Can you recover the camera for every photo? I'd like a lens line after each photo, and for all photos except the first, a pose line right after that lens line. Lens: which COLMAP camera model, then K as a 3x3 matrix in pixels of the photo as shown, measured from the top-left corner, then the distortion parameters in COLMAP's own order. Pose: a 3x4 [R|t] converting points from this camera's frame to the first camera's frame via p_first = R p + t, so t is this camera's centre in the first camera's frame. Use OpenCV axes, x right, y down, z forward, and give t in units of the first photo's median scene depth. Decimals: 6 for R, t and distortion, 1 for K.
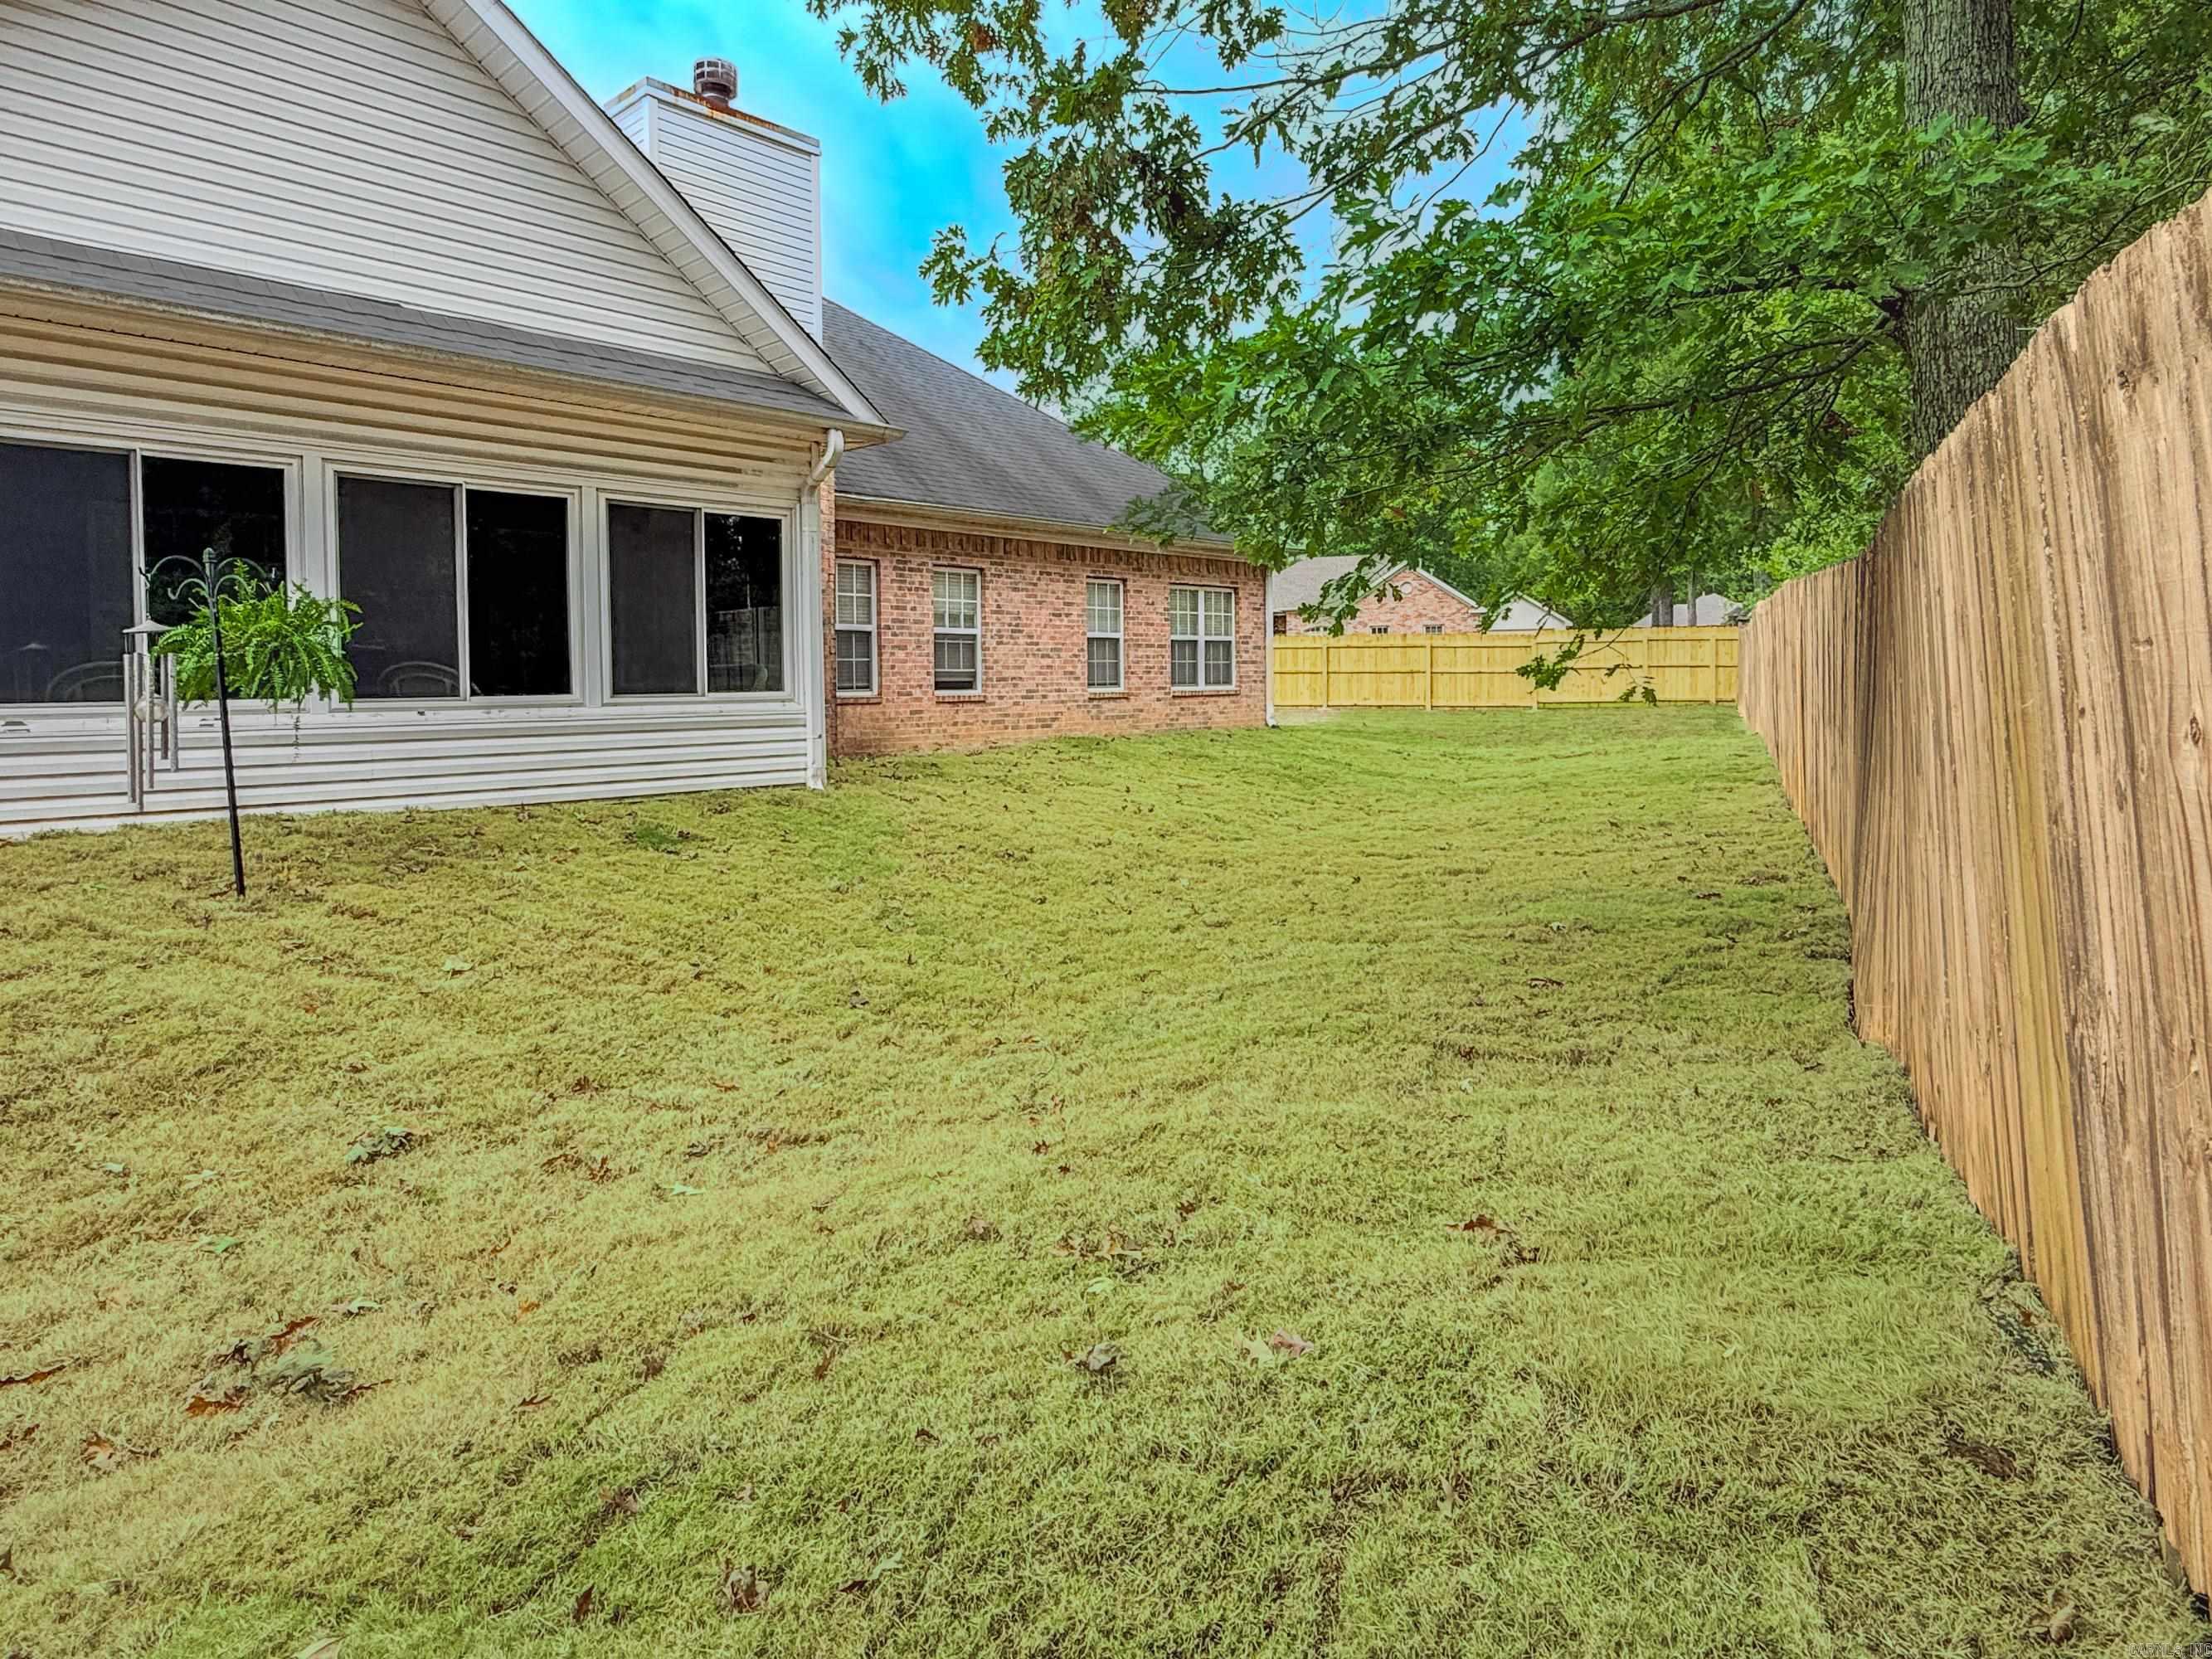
lens RADIAL K [[1251.9, 0, 1103.9], [0, 1251.9, 710.8], [0, 0, 1]] dist [-0.000722, 0.000592]
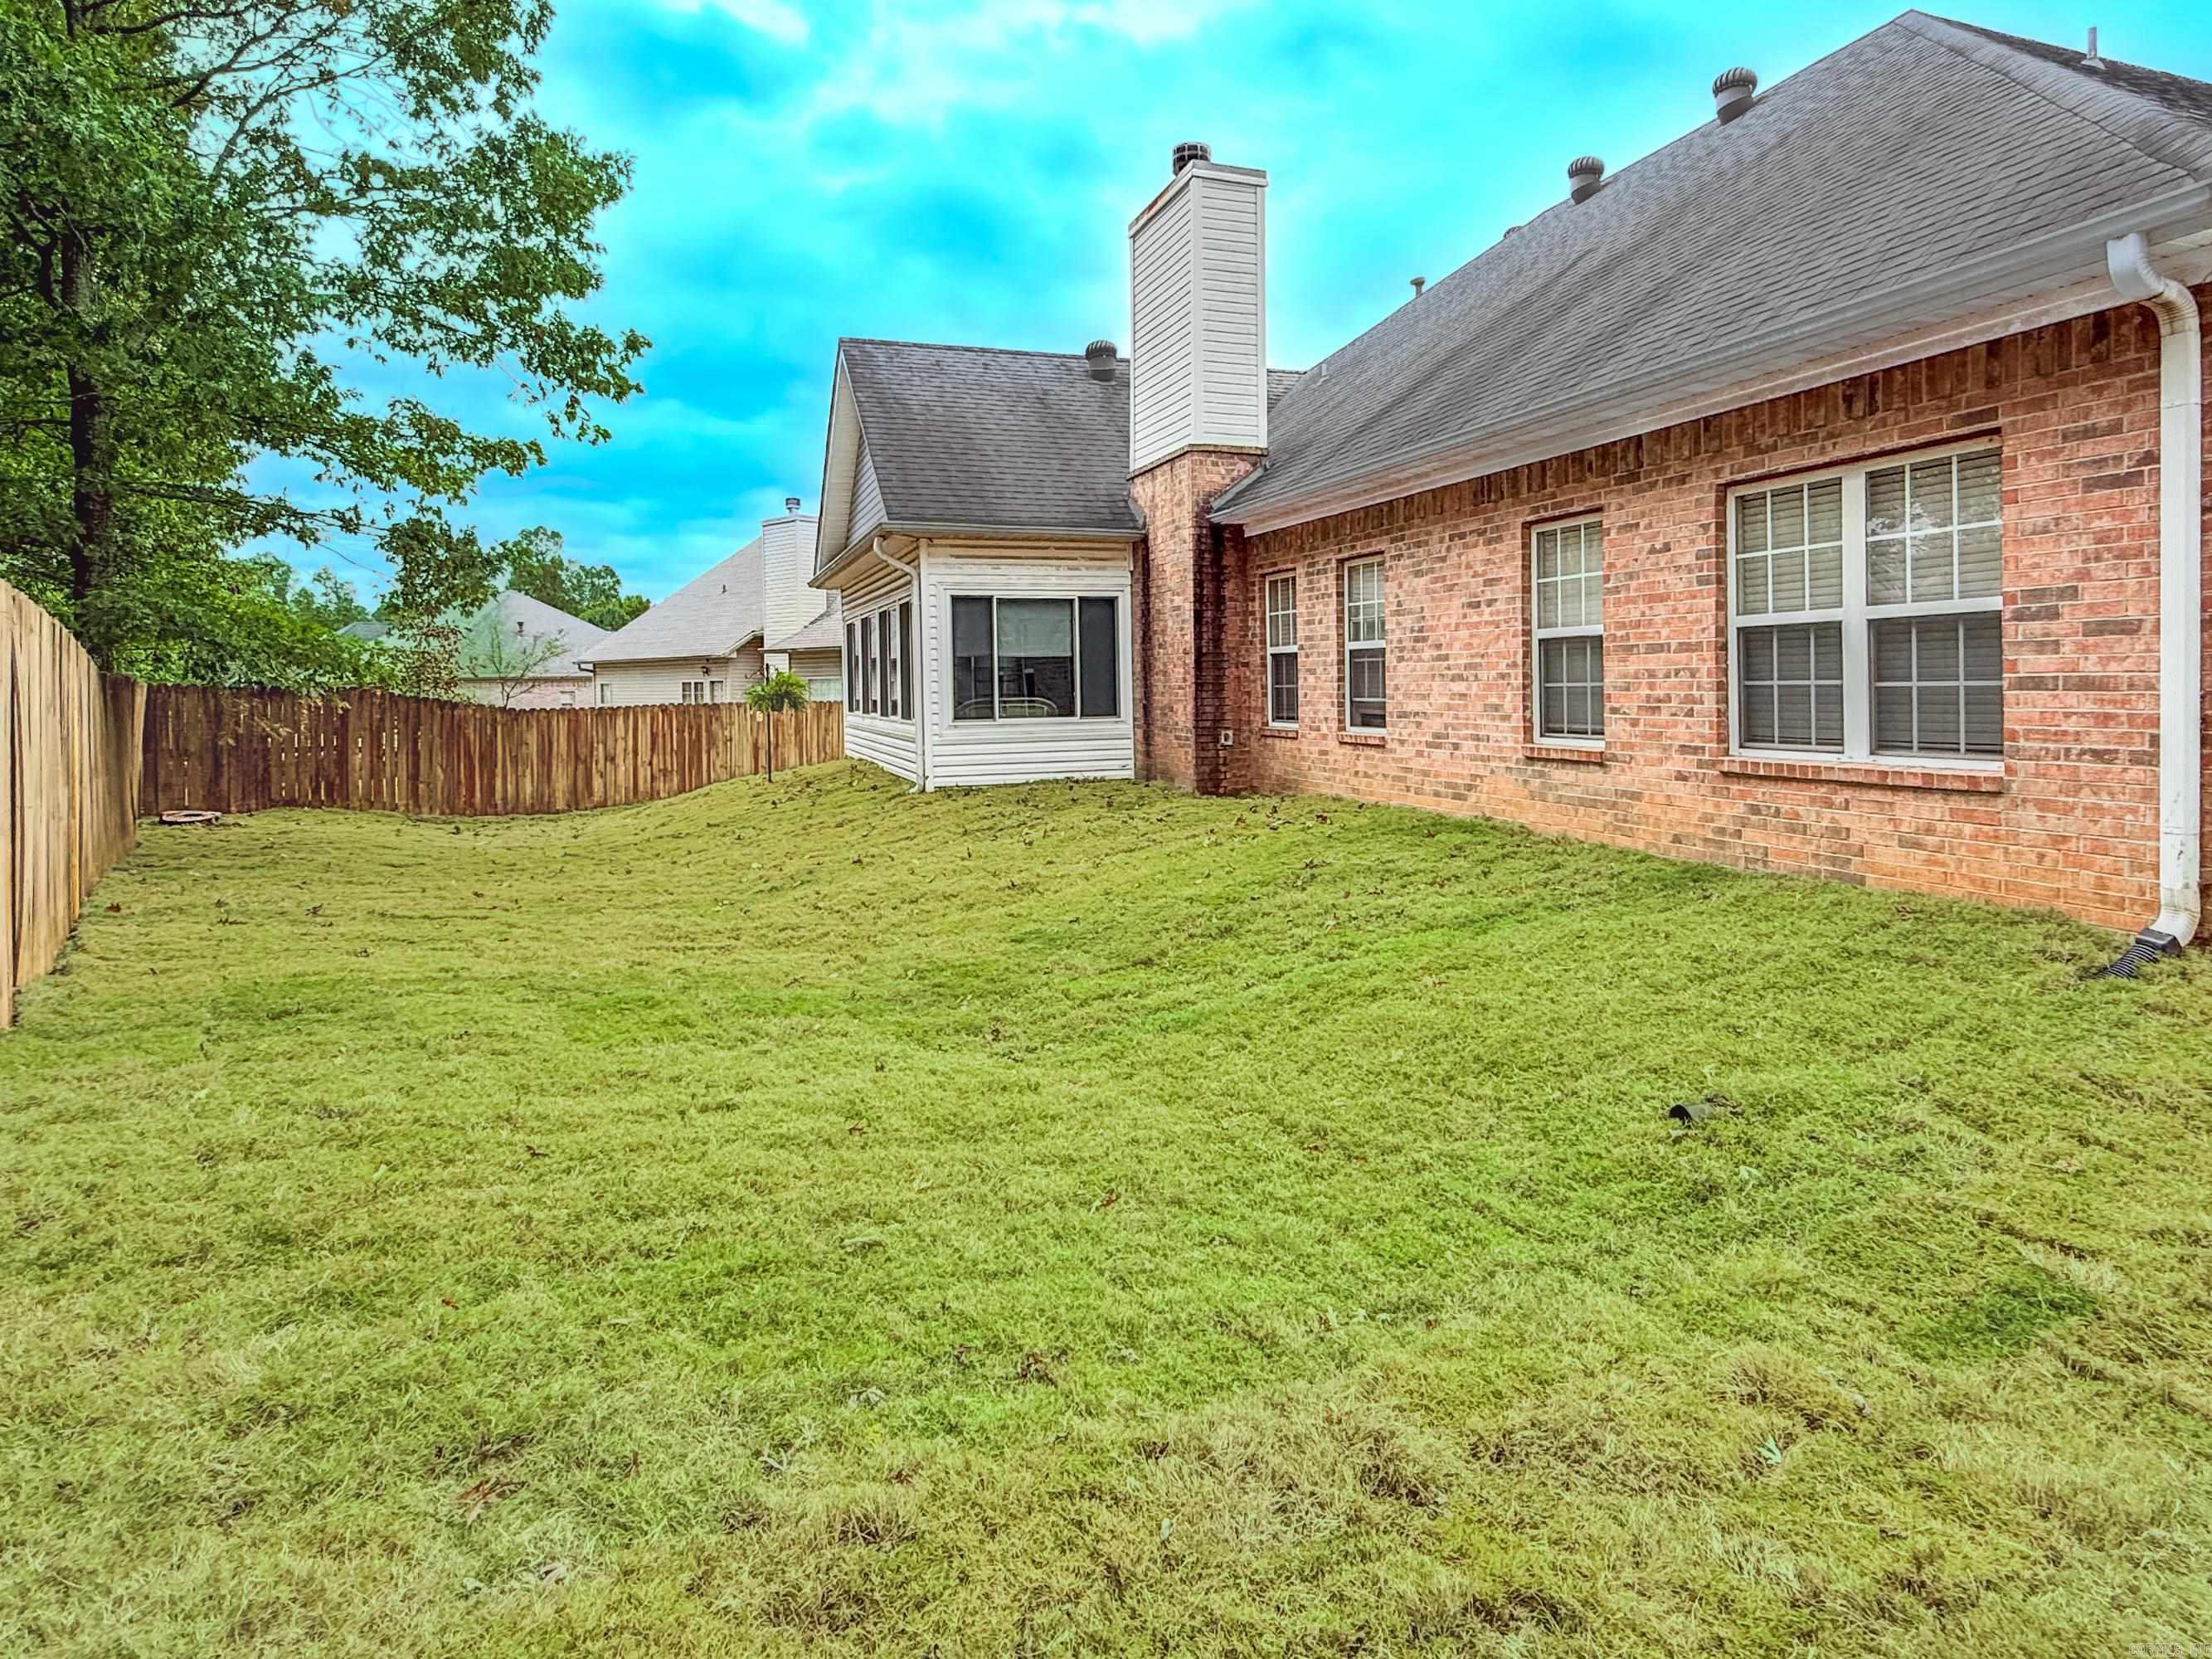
lens RADIAL K [[1251.1, 0, 1114.8], [0, 1251.1, 706.6], [0, 0, 1]] dist [-0.000647, 0.000178]
pose [[-0.466523, 0.026101, -0.884124, 1.668640], [-0.011581, 0.999299, 0.035612, -0.149996], [0.884433, 0.026853, -0.465893, 3.447546]]
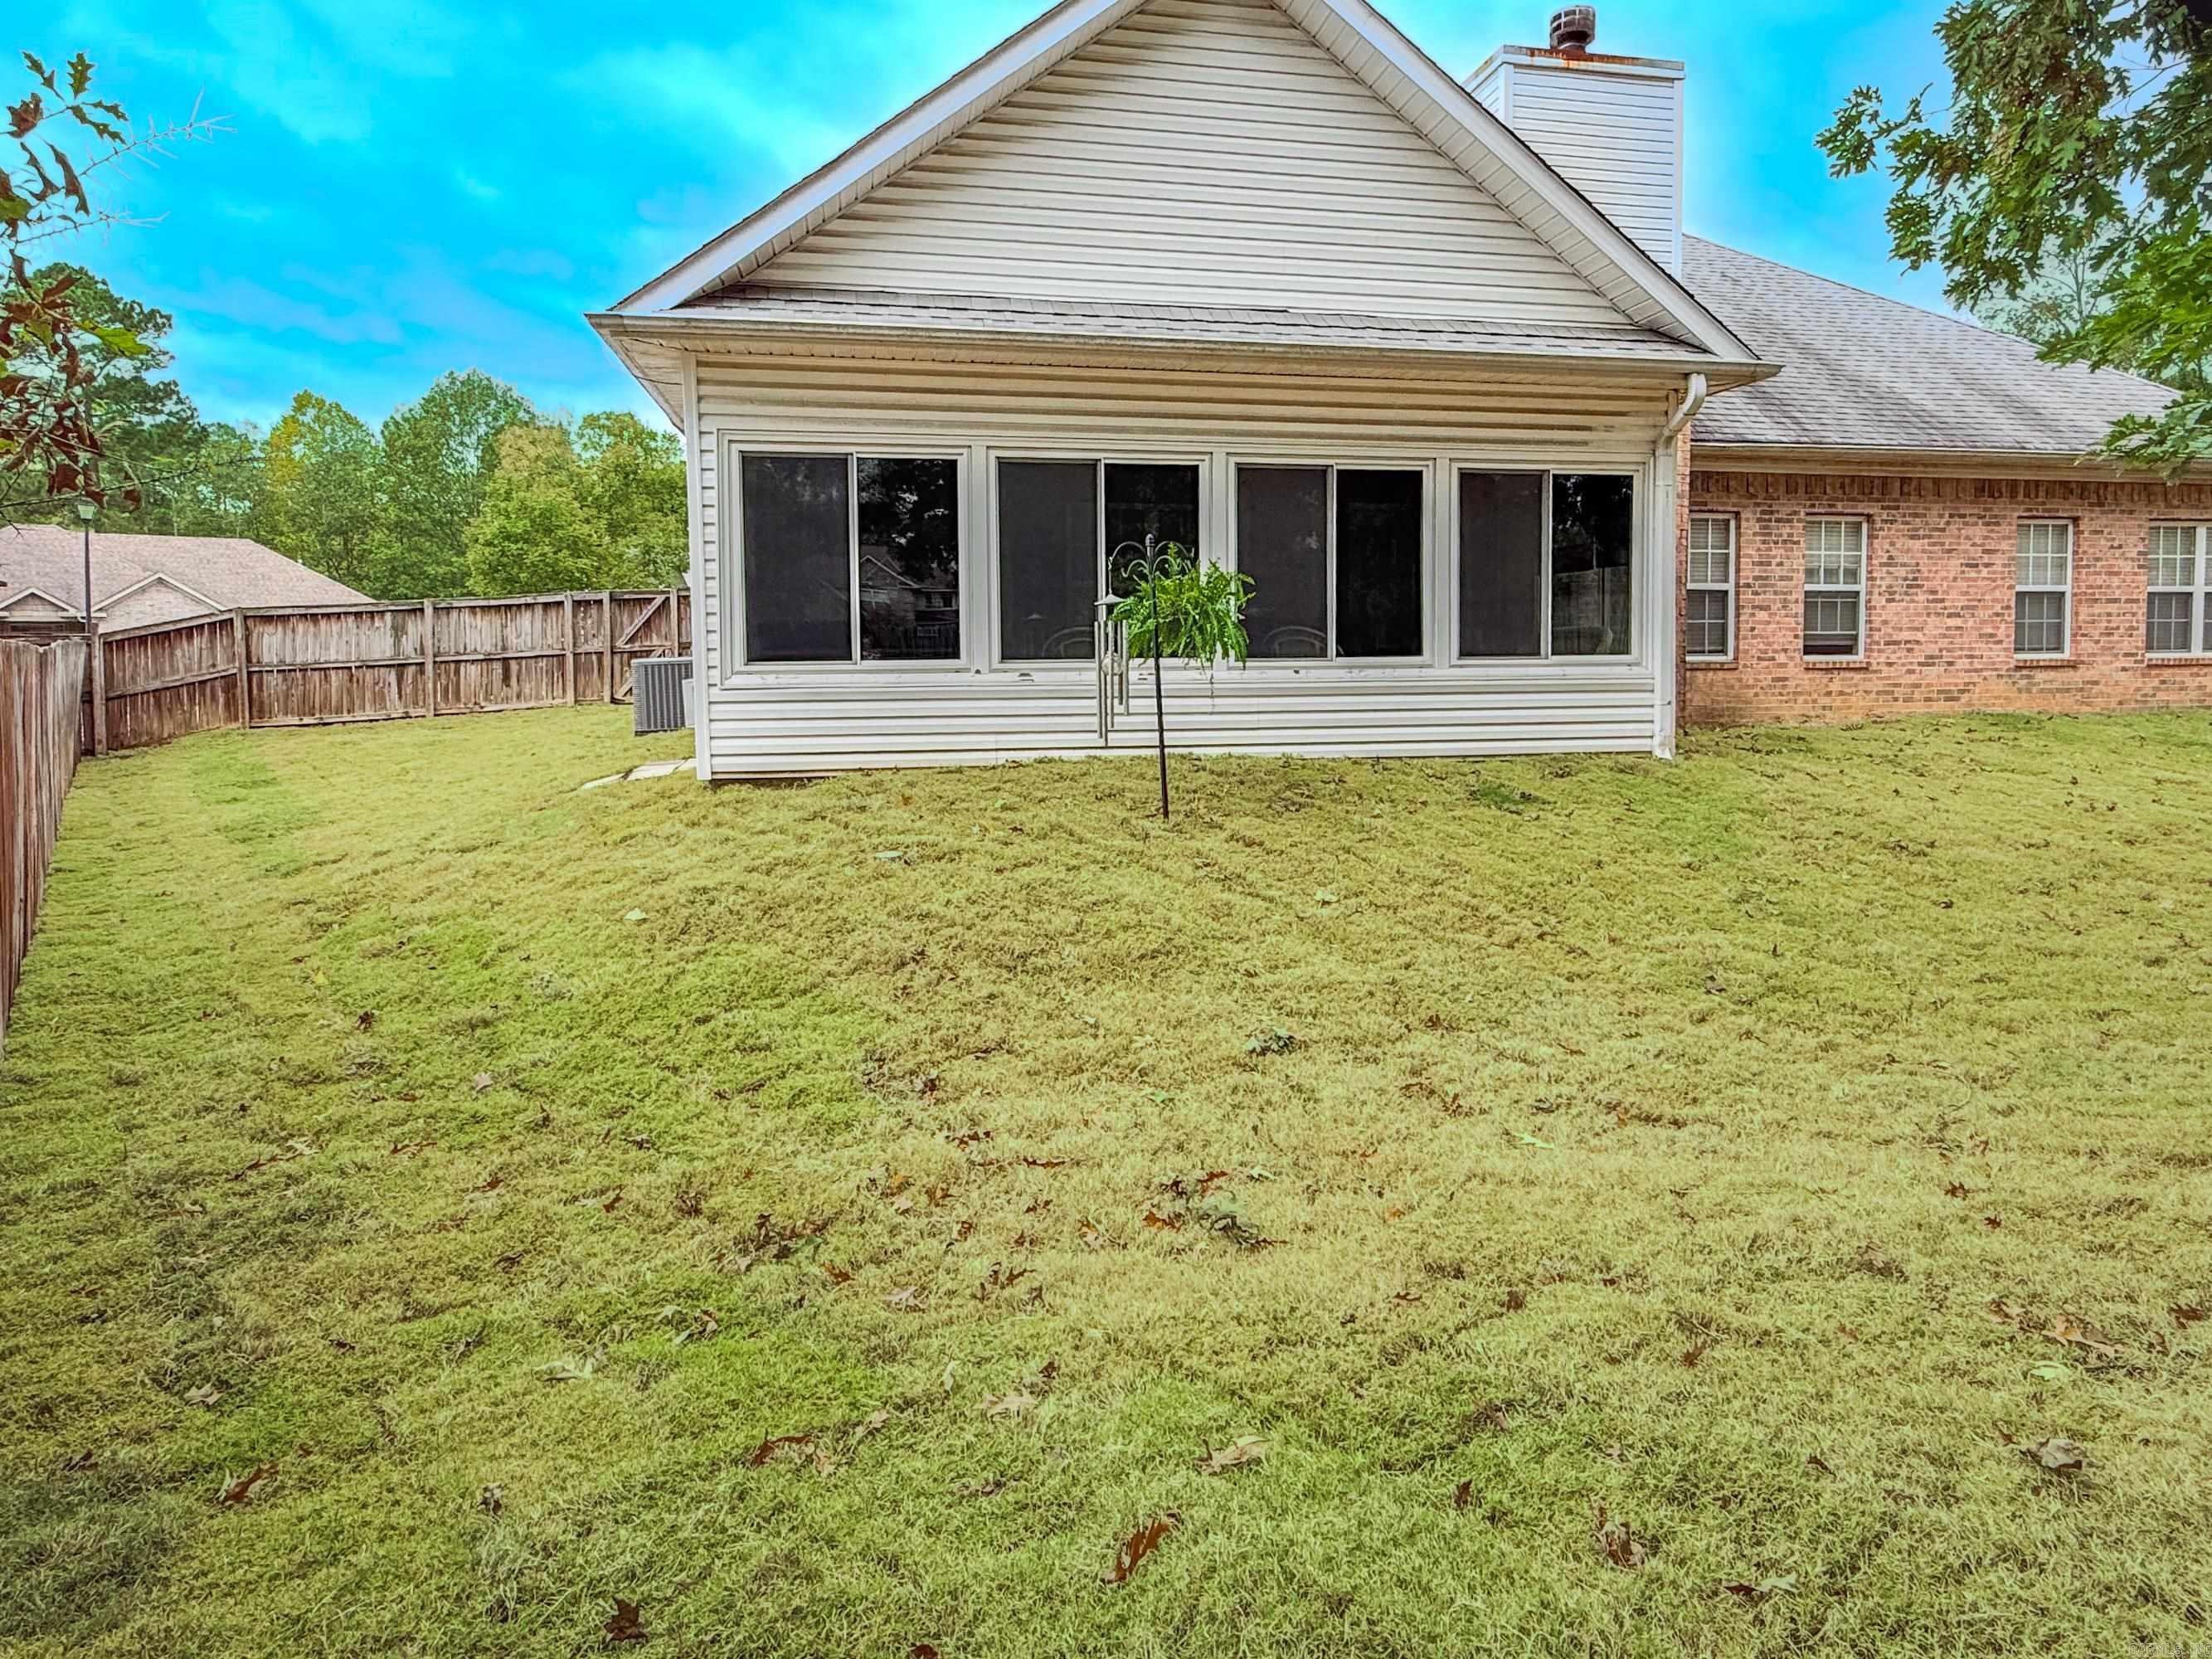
lens RADIAL K [[1251.1, 0, 1114.8], [0, 1251.1, 706.6], [0, 0, 1]] dist [-0.000647, 0.000178]
pose [[0.808004, 0.030657, -0.588379, -0.018778], [-0.015935, 0.999417, 0.030190, 0.002797], [0.588961, -0.015017, 0.808022, -0.016768]]
